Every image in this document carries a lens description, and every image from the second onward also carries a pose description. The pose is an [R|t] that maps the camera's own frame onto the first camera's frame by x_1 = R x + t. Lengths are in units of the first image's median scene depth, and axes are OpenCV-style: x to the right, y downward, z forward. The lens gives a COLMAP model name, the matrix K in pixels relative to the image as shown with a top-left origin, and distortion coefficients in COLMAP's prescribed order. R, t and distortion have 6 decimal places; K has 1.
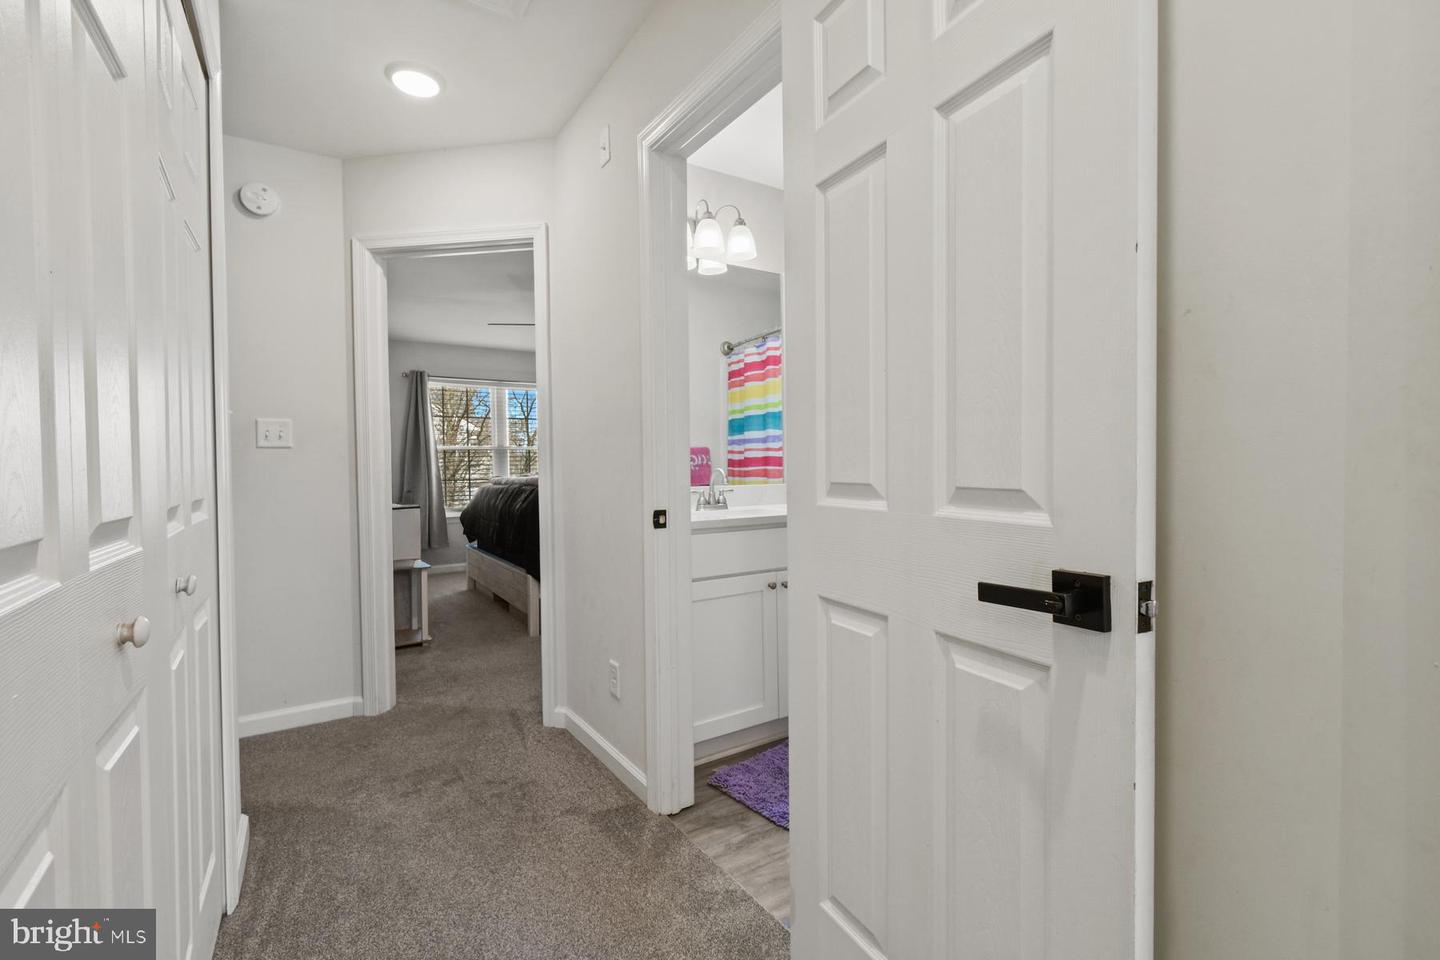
lens RADIAL K [[632.2, 0, 720.0], [0, 632.2, 480.0], [0, 0, 1]] dist [0.012447, -0.000108]
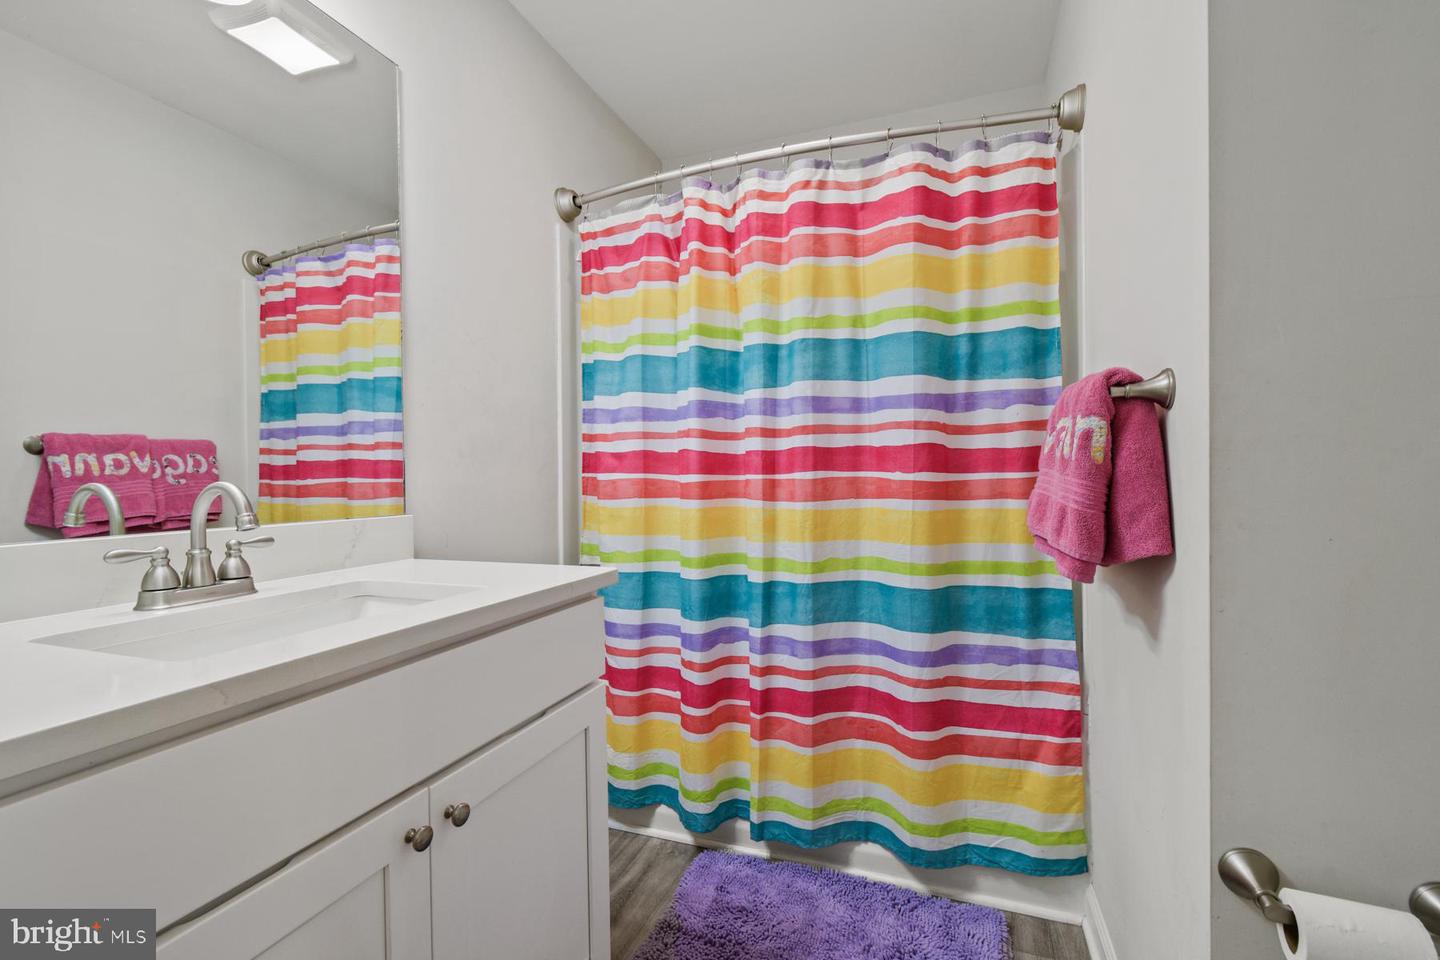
lens RADIAL K [[632.2, 0, 720.0], [0, 632.2, 480.0], [0, 0, 1]] dist [0.012447, -0.000108]
pose [[0.804412, -0.000574, 0.594072, 0.006281], [0.011432, 0.999829, -0.014513, -0.007517], [-0.593962, 0.018466, 0.804281, 0.348690]]
